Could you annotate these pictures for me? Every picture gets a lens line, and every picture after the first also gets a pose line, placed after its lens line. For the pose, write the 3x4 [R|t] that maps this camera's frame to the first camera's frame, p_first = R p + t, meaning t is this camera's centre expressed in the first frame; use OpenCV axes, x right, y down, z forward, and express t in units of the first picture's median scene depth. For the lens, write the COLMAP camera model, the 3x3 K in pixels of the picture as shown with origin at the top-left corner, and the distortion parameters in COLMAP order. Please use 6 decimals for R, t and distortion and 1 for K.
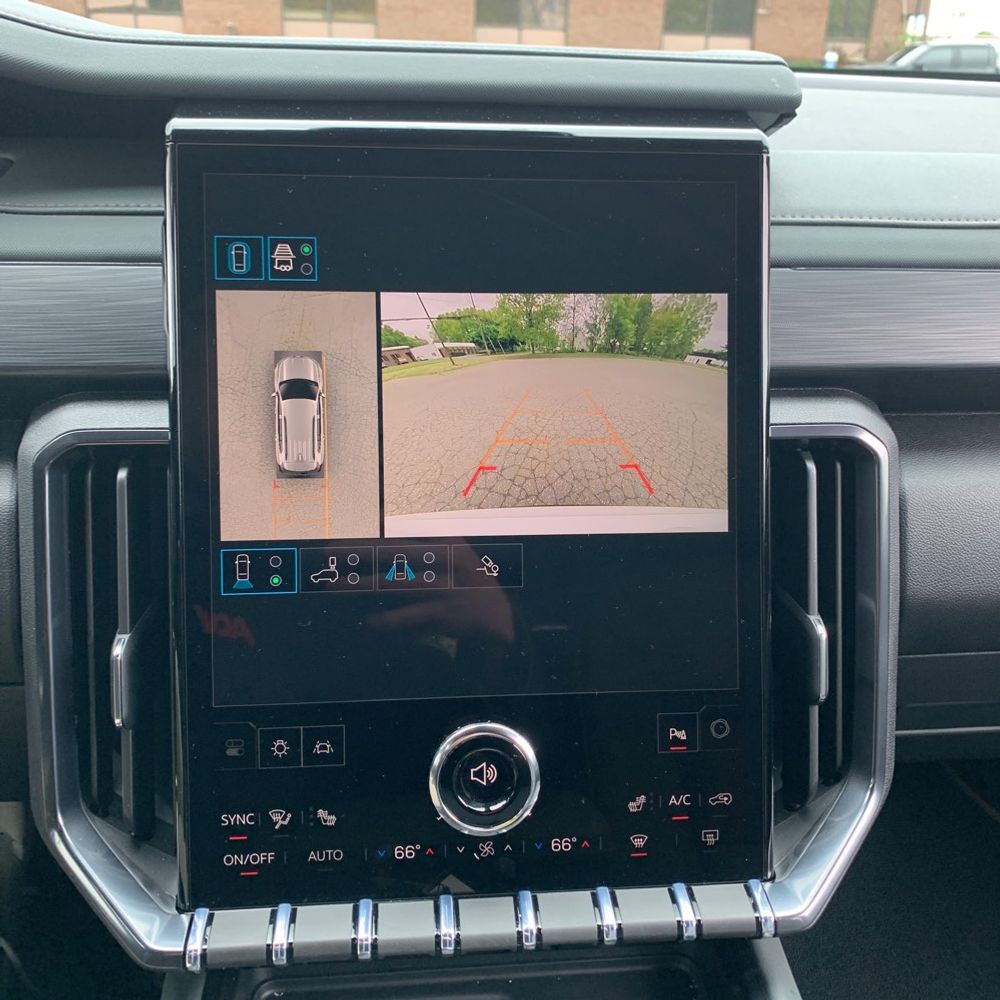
lens RADIAL K [[1022.7, 0, 486.6], [0, 1022.7, 486.2], [0, 0, 1]] dist [0.020875, -0.036304]
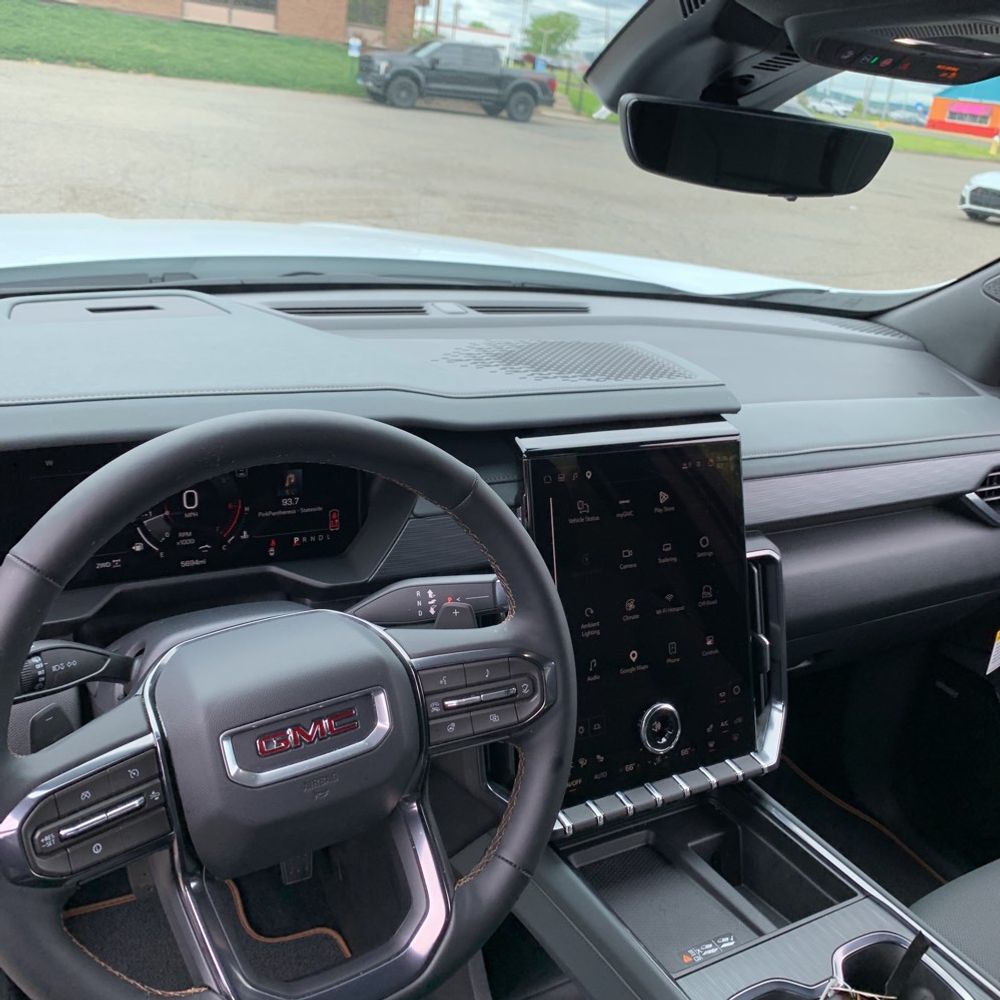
lens RADIAL K [[1041.9, 0, 497.6], [0, 1041.9, 476.9], [0, 0, 1]] dist [0.010475, 0.013199]
pose [[0.906165, -0.072383, 0.416683, -1.193186], [0.069792, 0.997330, 0.021473, -0.324965], [-0.417125, 0.009623, 0.908798, -0.899104]]
